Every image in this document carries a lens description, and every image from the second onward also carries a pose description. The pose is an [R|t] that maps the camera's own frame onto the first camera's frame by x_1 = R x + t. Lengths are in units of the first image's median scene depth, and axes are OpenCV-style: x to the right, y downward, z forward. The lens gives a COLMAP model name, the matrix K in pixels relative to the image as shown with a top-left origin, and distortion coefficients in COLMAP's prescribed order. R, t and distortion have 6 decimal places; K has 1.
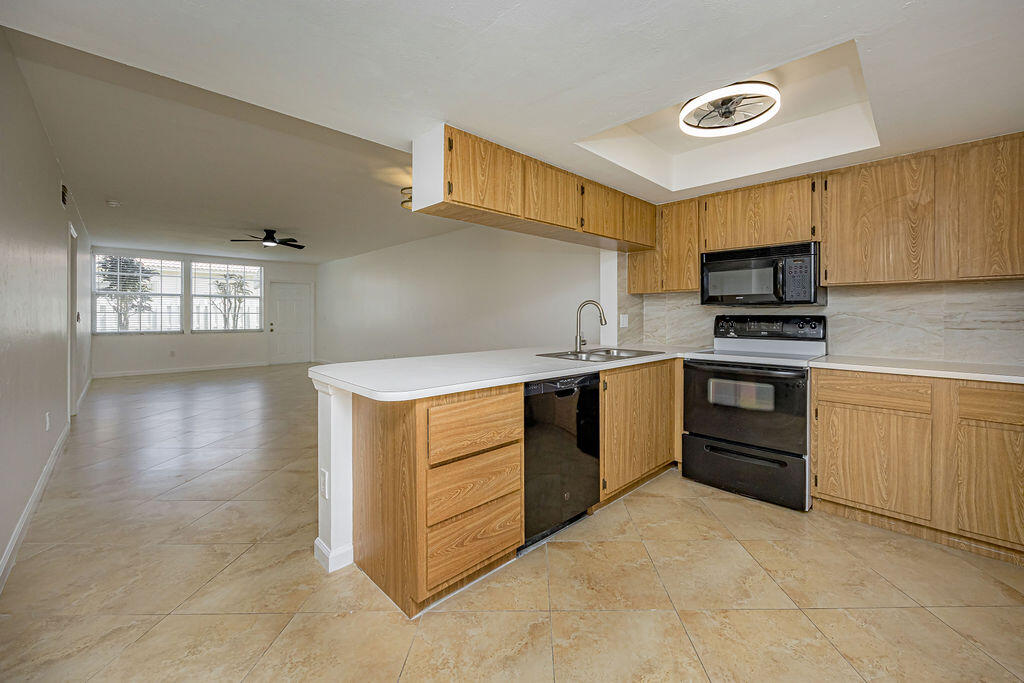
lens RADIAL K [[411.9, 0, 535.4], [0, 411.9, 307.5], [0, 0, 1]] dist [-0.002312, -0.000365]
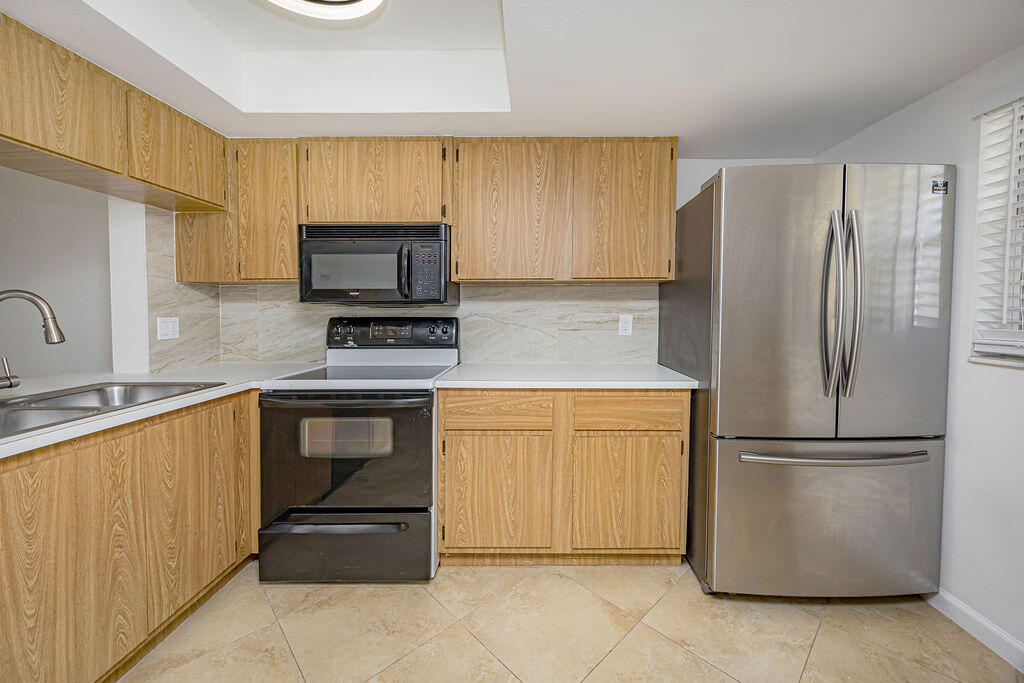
lens RADIAL K [[404.4, 0, 537.0], [0, 404.4, 319.2], [0, 0, 1]] dist [0.000586, 0.000151]
pose [[0.713153, -0.017521, 0.700789, 0.242126], [-0.010468, 0.999310, 0.035637, -0.007640], [-0.700930, -0.032751, 0.712478, 0.298465]]
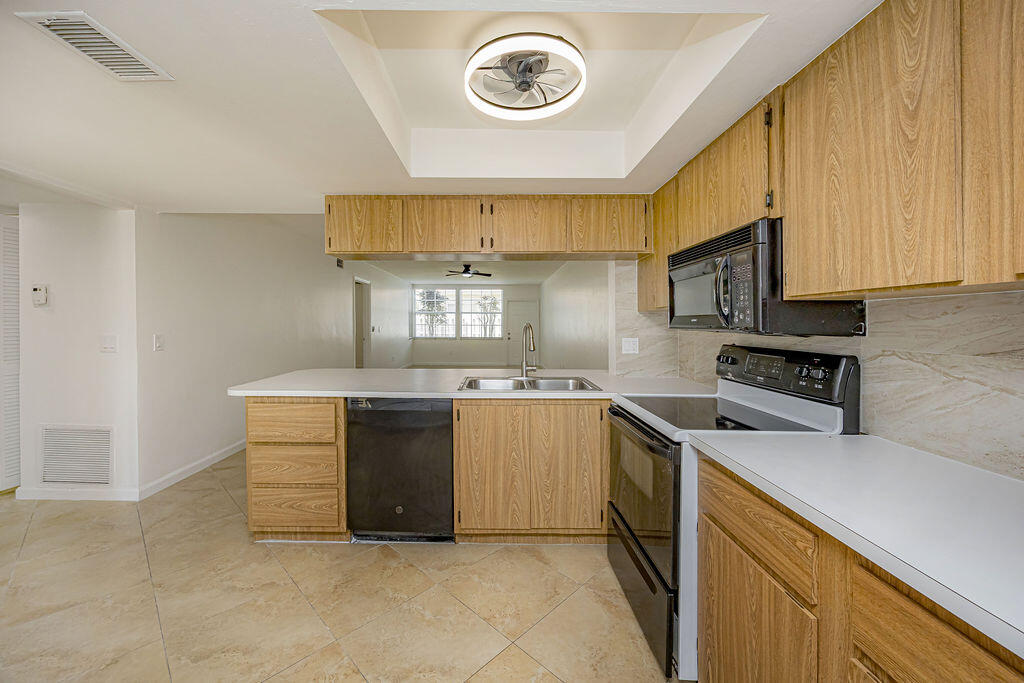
lens RADIAL K [[398.2, 0, 489.2], [0, 398.2, 319.3], [0, 0, 1]] dist [-0.000591, -0.000009]
pose [[0.688989, -0.004617, -0.724757, 0.755227], [0.009891, 0.999946, 0.003032, -0.031007], [0.724704, -0.009258, 0.688998, 0.347248]]
